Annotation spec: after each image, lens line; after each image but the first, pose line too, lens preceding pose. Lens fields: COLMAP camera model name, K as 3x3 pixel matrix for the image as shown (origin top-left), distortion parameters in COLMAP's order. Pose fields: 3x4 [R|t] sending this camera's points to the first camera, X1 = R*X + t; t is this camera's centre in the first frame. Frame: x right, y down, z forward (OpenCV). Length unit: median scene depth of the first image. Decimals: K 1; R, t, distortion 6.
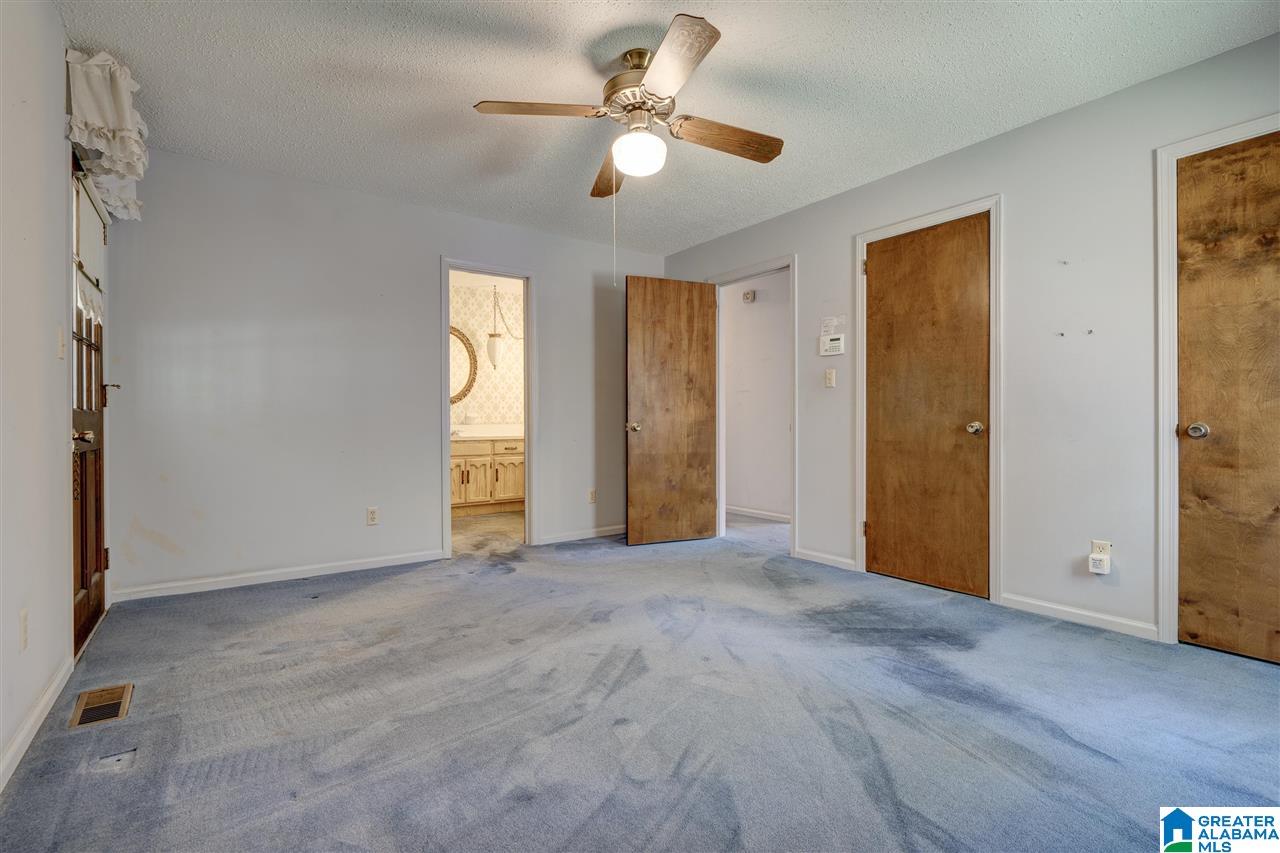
lens RADIAL K [[583.8, 0, 642.5], [0, 583.8, 426.6], [0, 0, 1]] dist [-0.002320, 0.001724]
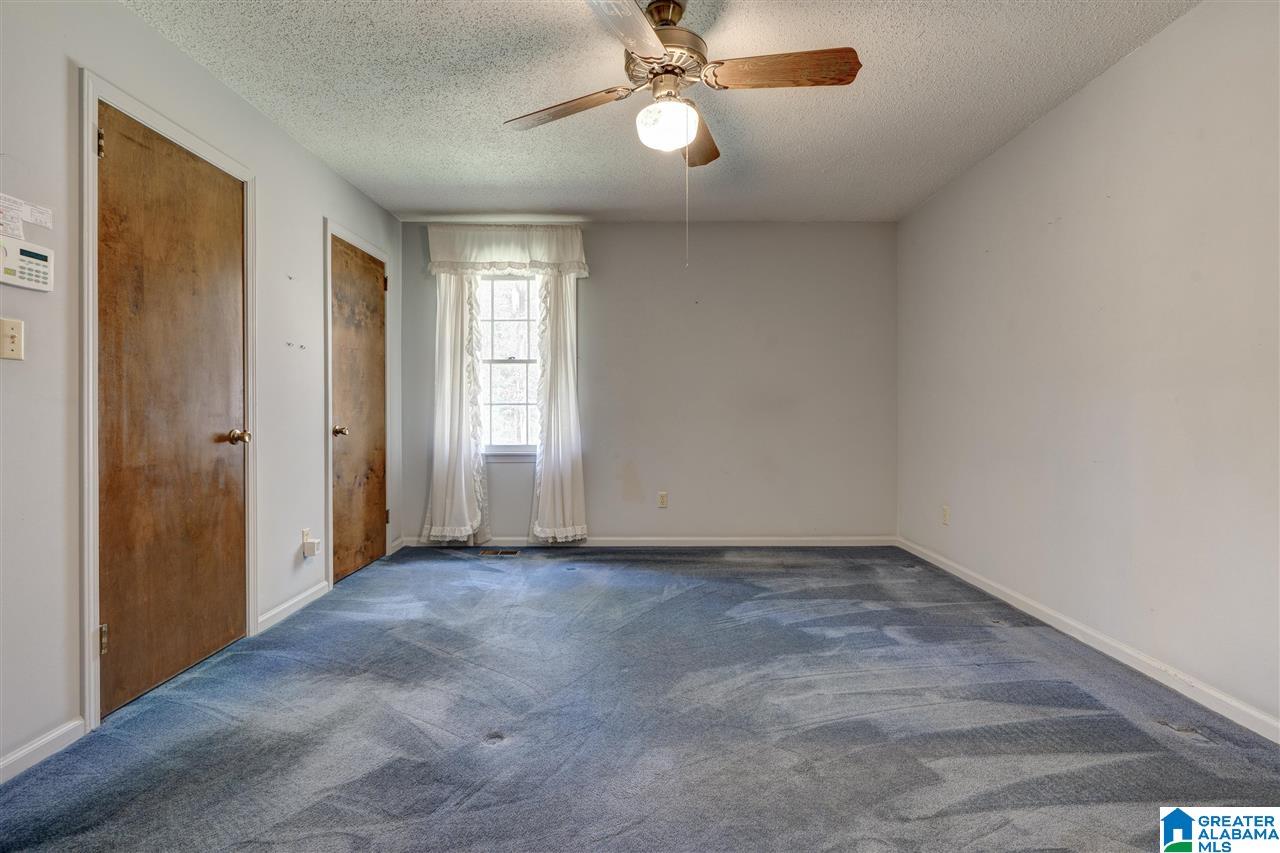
lens RADIAL K [[583.8, 0, 641.1], [0, 583.8, 418.5], [0, 0, 1]] dist [-0.002320, 0.001724]
pose [[-0.812380, -0.010196, 0.583039, -0.338919], [0.003070, 0.999759, 0.021760, -0.036584], [-0.583121, 0.019467, -0.812152, 1.210820]]
